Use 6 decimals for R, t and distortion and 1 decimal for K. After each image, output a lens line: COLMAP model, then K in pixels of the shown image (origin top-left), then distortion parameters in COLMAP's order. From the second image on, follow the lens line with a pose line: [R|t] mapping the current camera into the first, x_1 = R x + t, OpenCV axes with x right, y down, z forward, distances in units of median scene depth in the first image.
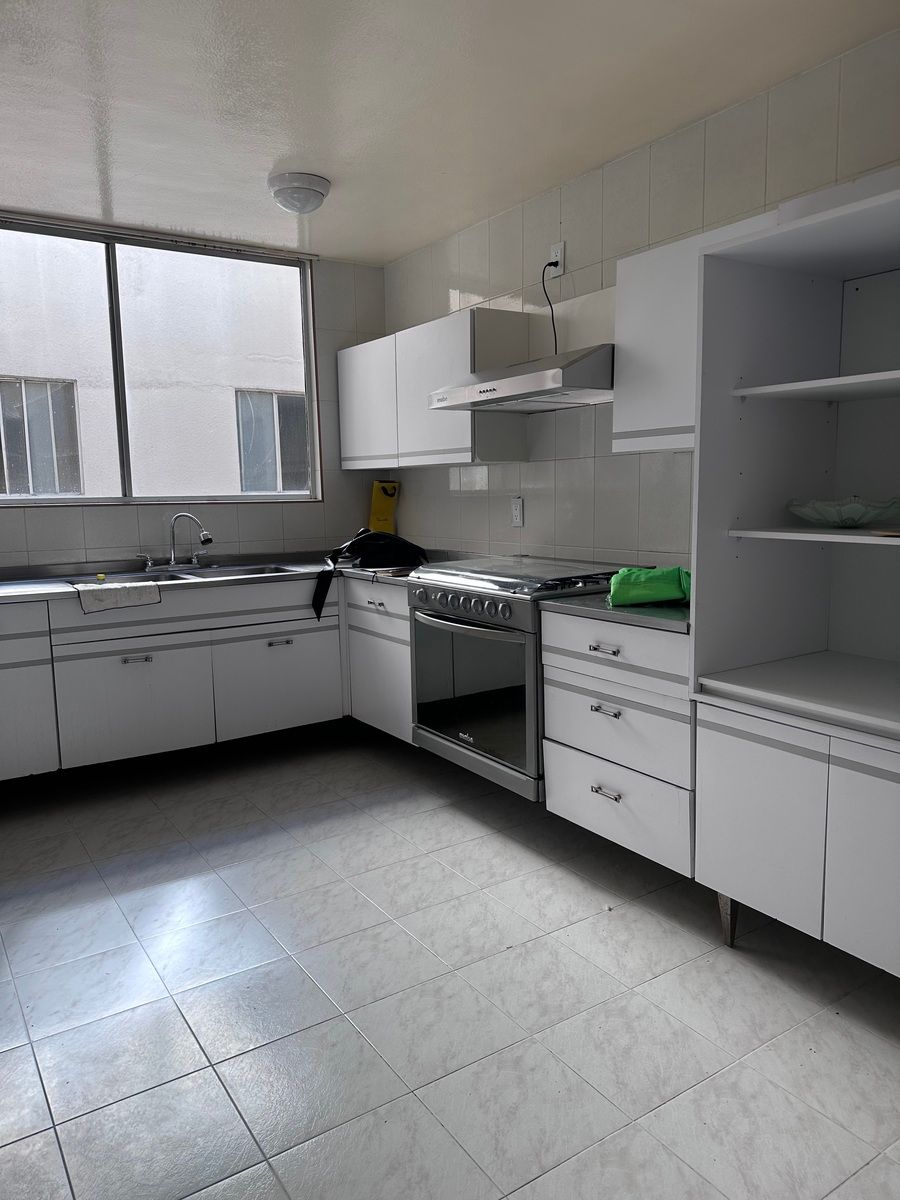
lens RADIAL K [[846.1, 0, 452.8], [0, 846.1, 595.6], [0, 0, 1]] dist [0.022254, -0.007164]
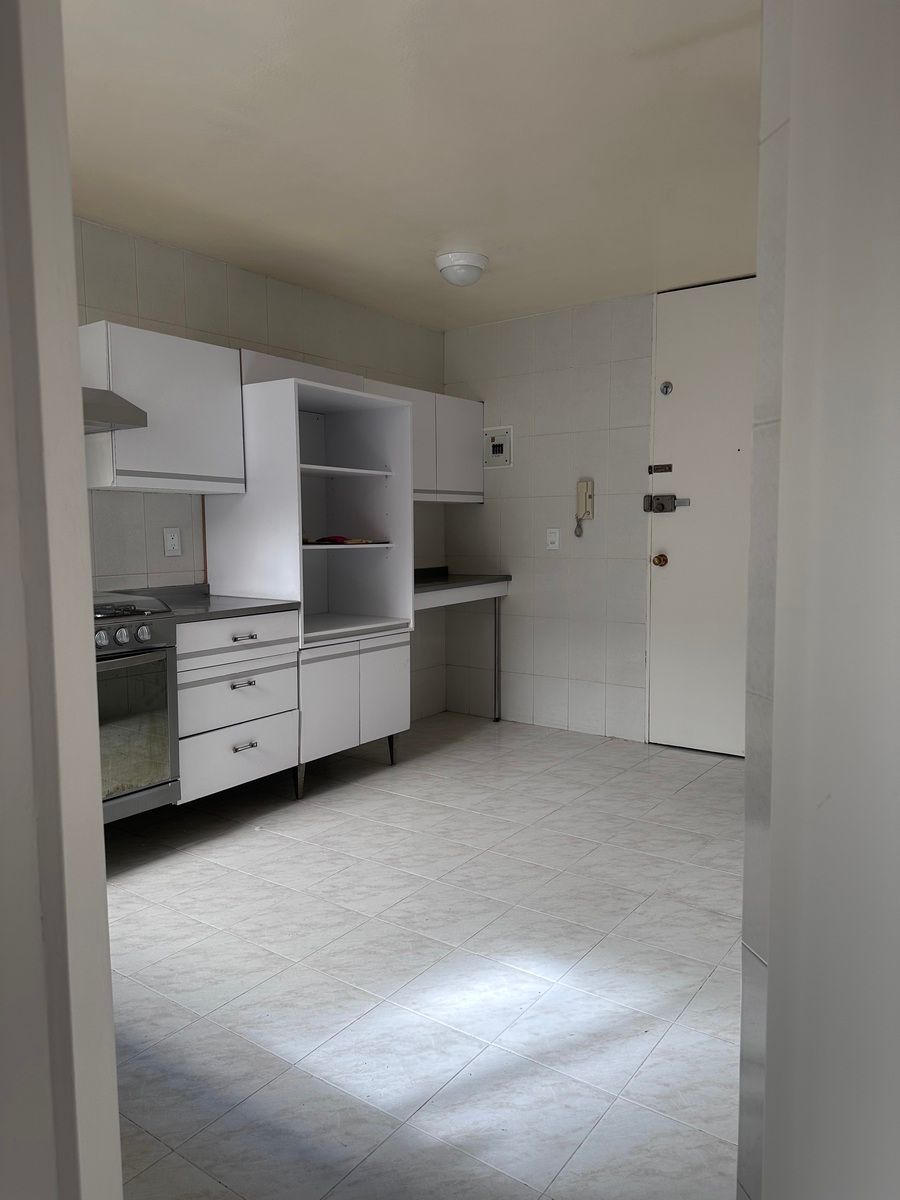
lens RADIAL K [[846.1, 0, 451.8], [0, 846.1, 602.2], [0, 0, 1]] dist [0.022254, -0.007164]
pose [[-0.356129, -0.068888, 0.931894, -1.188255], [0.128389, 0.984213, 0.121820, -0.112508], [-0.925575, 0.163029, -0.341662, 1.148566]]
